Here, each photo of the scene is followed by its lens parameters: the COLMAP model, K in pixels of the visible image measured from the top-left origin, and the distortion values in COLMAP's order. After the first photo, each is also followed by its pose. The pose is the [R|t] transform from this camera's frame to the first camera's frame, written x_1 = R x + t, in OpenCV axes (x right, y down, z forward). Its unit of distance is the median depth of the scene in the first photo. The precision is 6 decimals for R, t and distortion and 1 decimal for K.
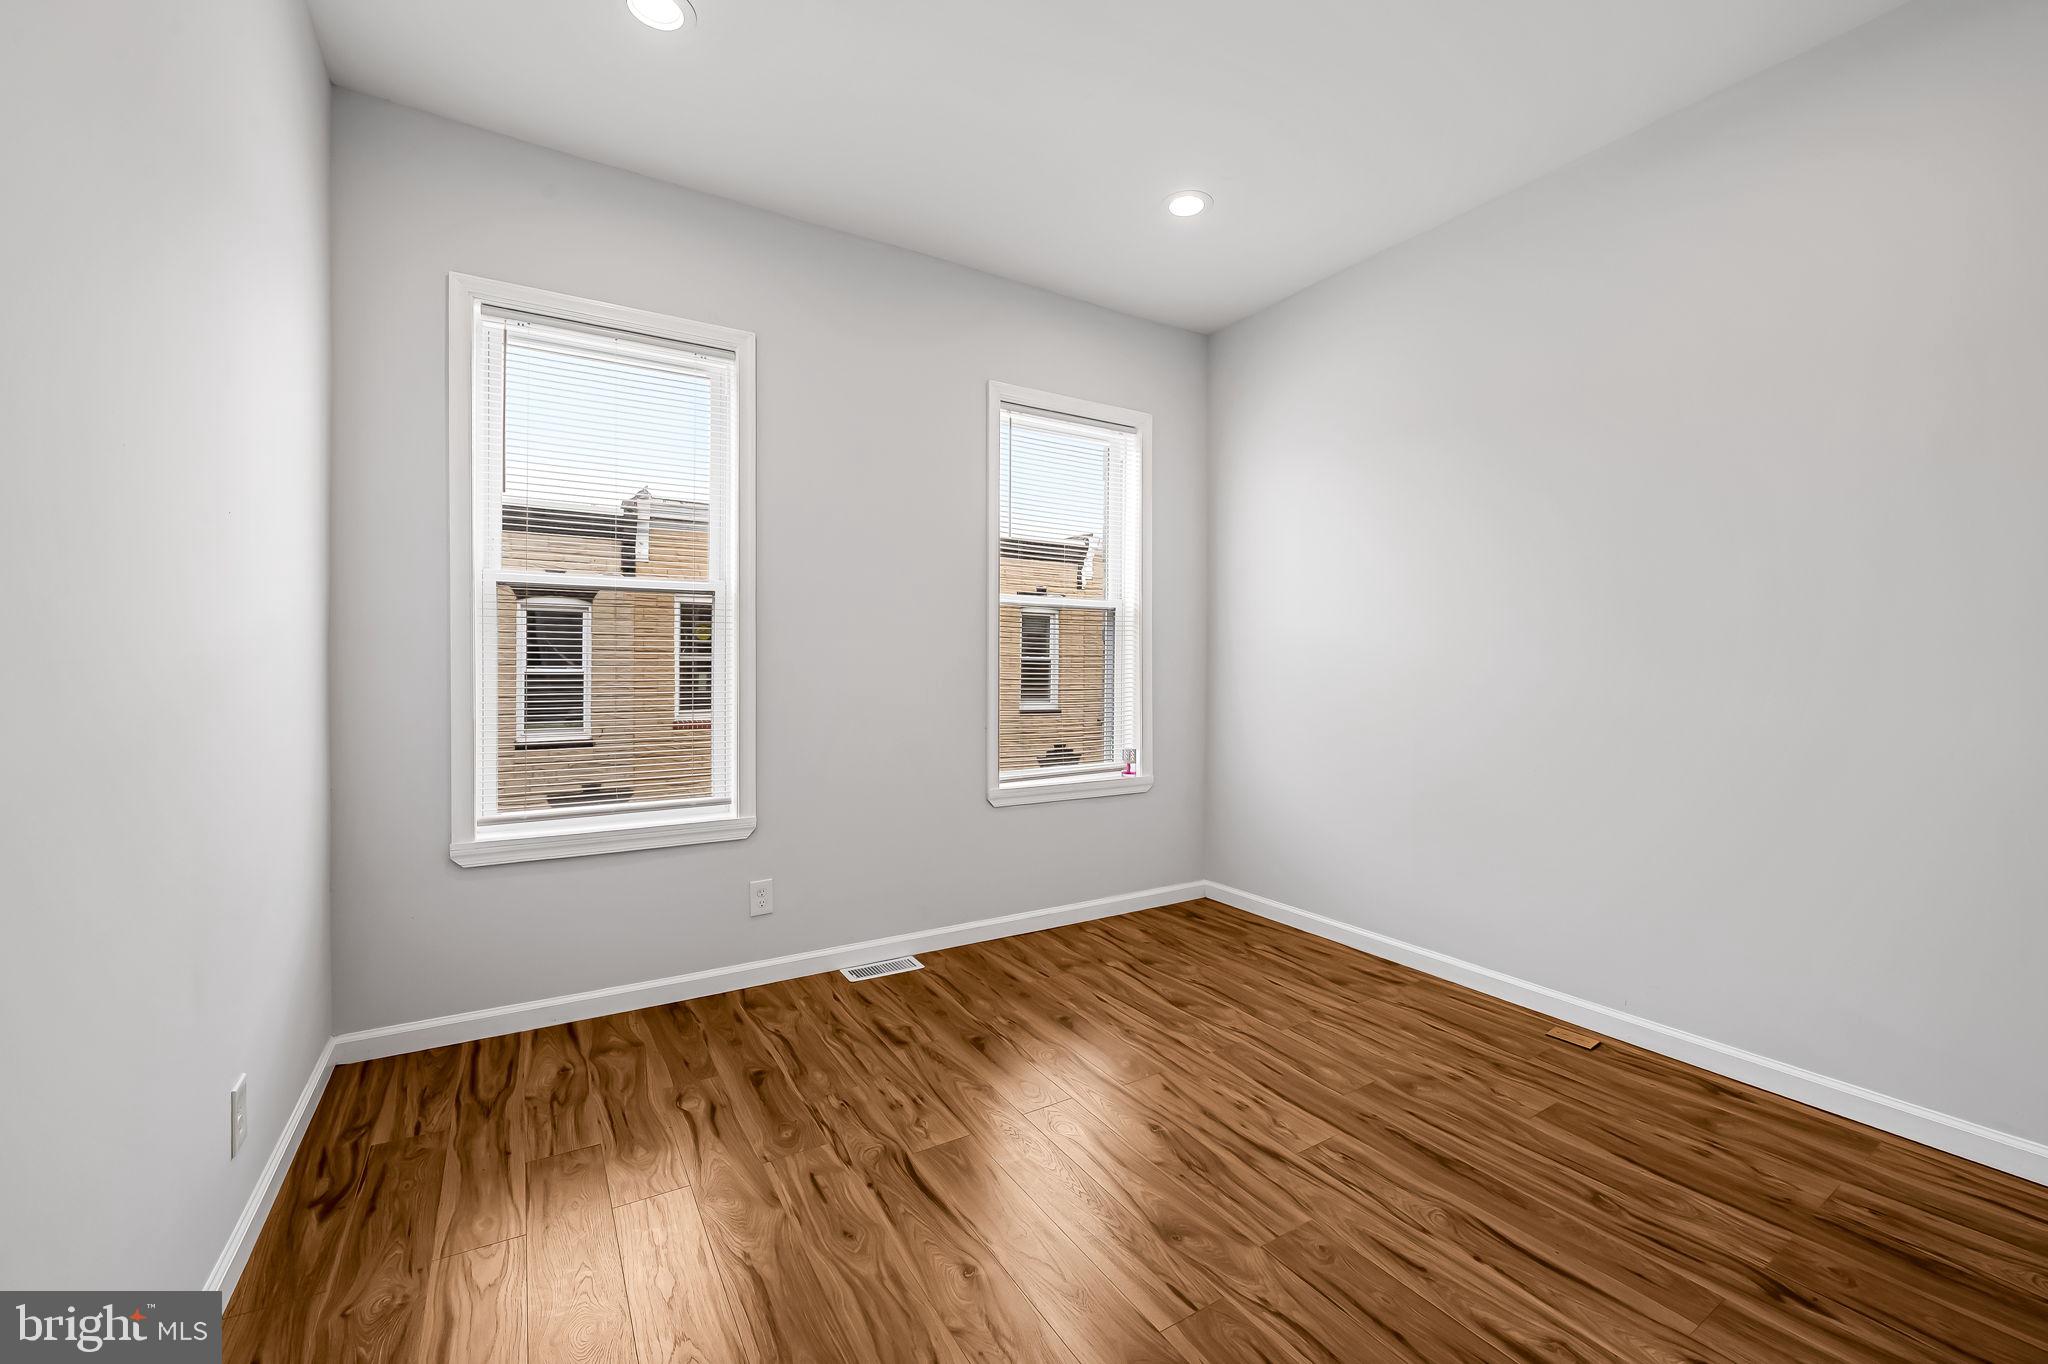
lens RADIAL K [[821.1, 0, 1011.5], [0, 821.1, 688.7], [0, 0, 1]] dist [-0.007799, -0.000628]
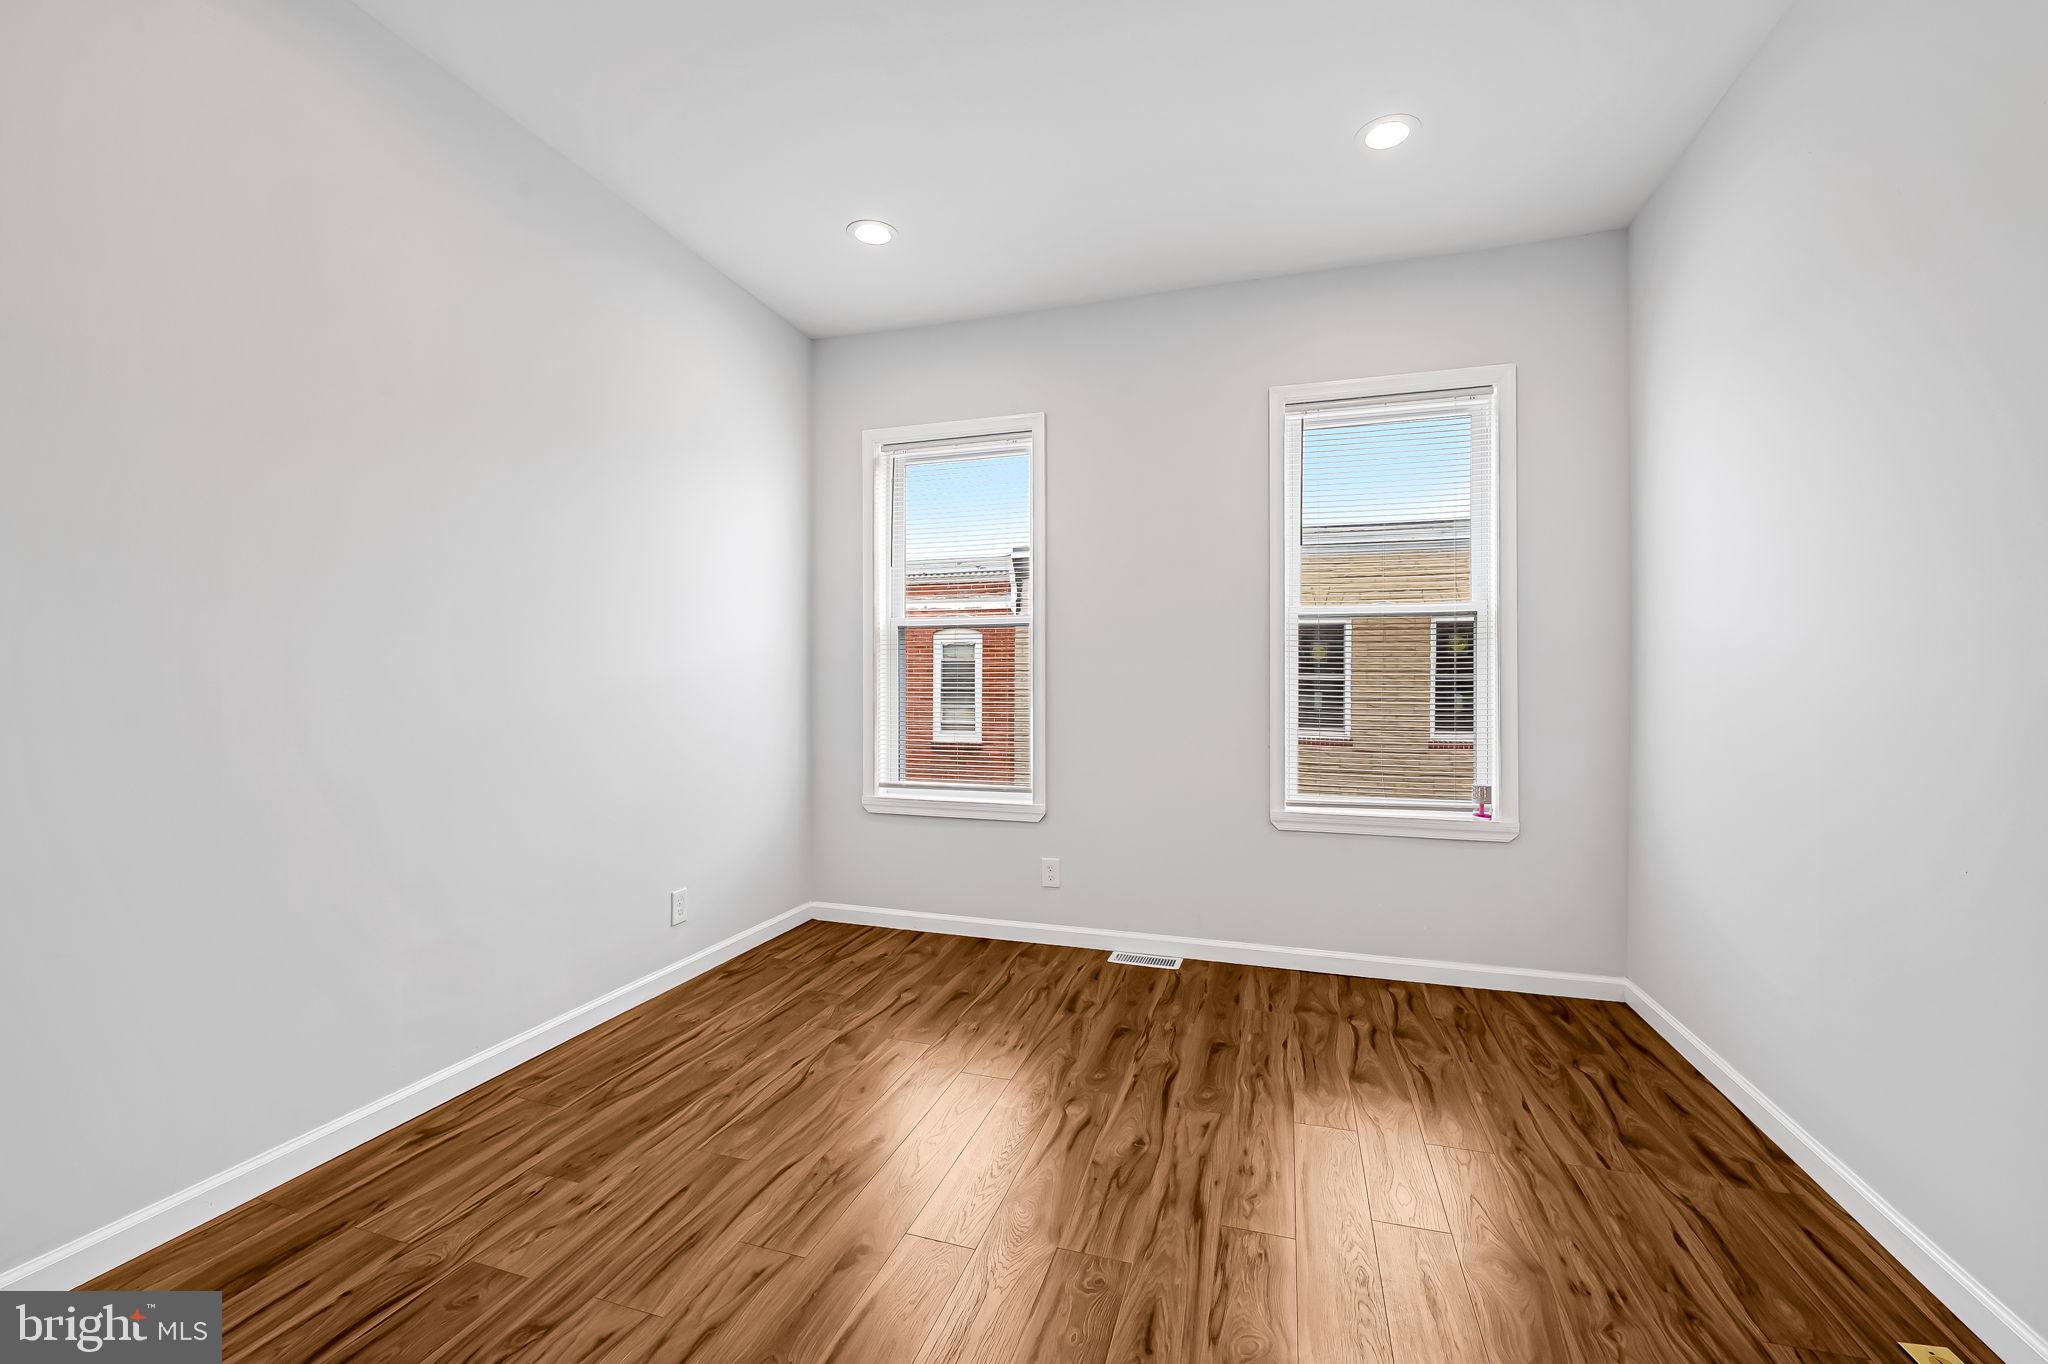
lens RADIAL K [[821.1, 0, 1019.5], [0, 821.1, 683.9], [0, 0, 1]] dist [-0.007799, -0.000628]
pose [[0.656596, 0.000426, -0.754243, 0.674524], [-0.023786, 0.999514, -0.020142, -0.001650], [0.753868, 0.031165, 0.656287, 0.172981]]
